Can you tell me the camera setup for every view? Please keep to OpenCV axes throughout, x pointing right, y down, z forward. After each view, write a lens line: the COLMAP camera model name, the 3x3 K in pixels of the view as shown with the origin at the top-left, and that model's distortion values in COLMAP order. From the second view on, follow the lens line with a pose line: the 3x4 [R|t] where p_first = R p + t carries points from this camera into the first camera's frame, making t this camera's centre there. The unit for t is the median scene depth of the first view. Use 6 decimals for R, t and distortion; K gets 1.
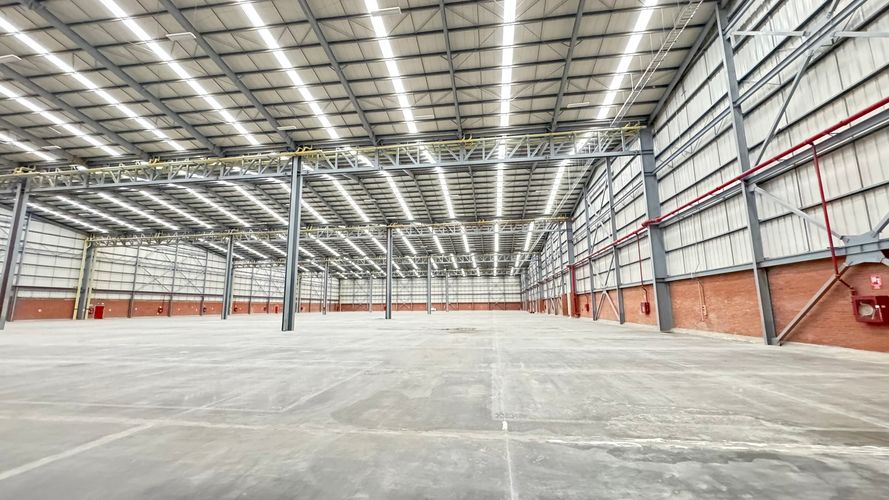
lens RADIAL K [[357.5, 0, 442.0], [0, 357.5, 248.8], [0, 0, 1]] dist [-0.001575, 0.000014]
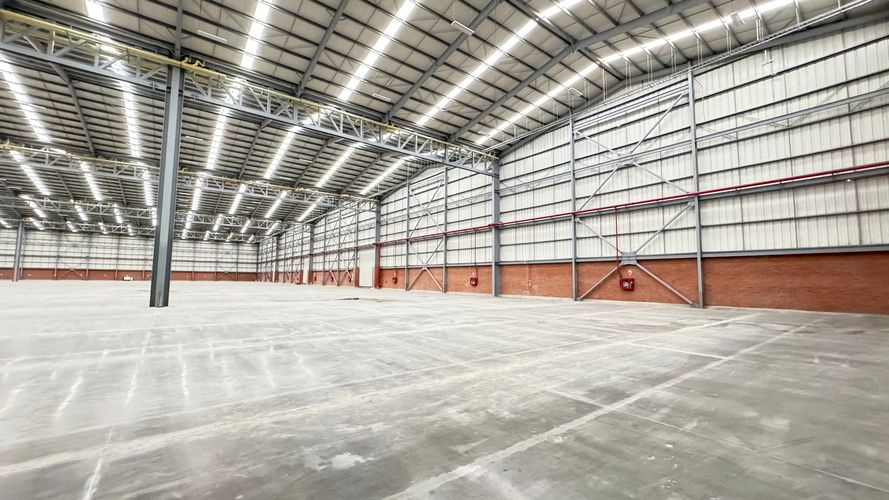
lens RADIAL K [[357.4, 0, 444.5], [0, 357.4, 250.0], [0, 0, 1]] dist [0.011900, -0.000125]
pose [[0.705821, 0.073944, 0.704520, -0.187461], [-0.130999, 0.991009, 0.027228, 0.005874], [-0.696172, -0.111510, 0.709161, 0.026038]]
